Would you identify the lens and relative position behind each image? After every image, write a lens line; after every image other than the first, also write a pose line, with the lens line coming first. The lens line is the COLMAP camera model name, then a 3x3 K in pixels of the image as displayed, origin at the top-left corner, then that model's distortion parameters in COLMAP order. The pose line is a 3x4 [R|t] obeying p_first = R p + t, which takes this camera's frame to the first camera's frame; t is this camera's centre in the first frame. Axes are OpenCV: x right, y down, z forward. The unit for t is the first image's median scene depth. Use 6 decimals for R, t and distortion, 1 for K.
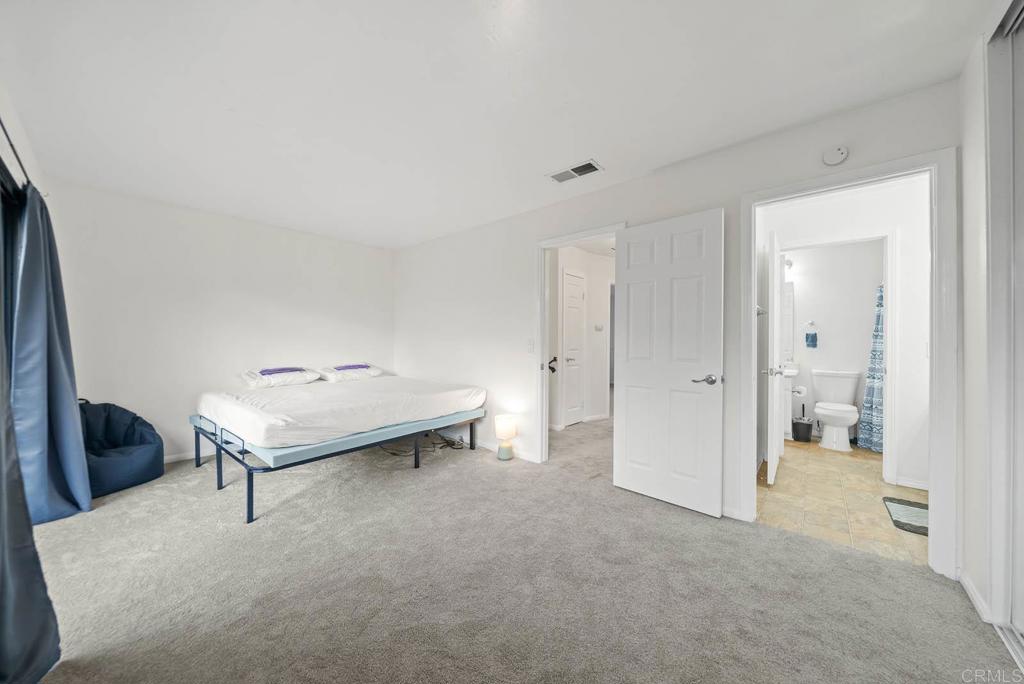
lens RADIAL K [[353.1, 0, 517.2], [0, 353.1, 341.1], [0, 0, 1]] dist [-0.007324, -0.000119]
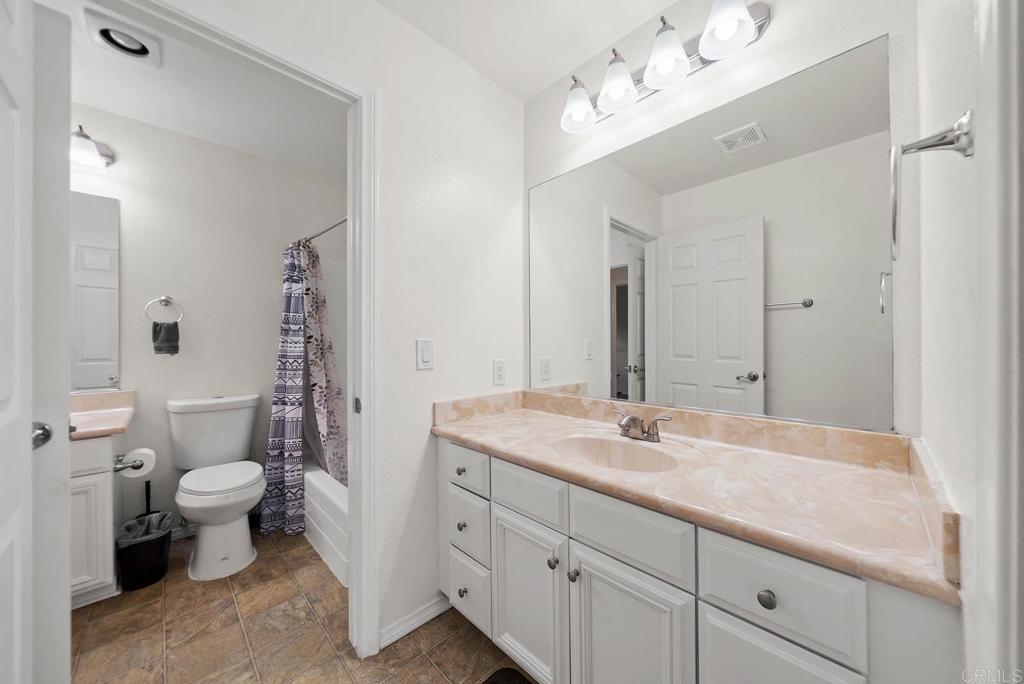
lens RADIAL K [[353.1, 0, 517.8], [0, 353.1, 341.6], [0, 0, 1]] dist [-0.007324, -0.000119]
pose [[0.075703, -0.002250, 0.997128, 0.456620], [0.004304, 0.999989, 0.001930, 0.003929], [-0.997121, 0.004146, 0.075712, 0.556498]]
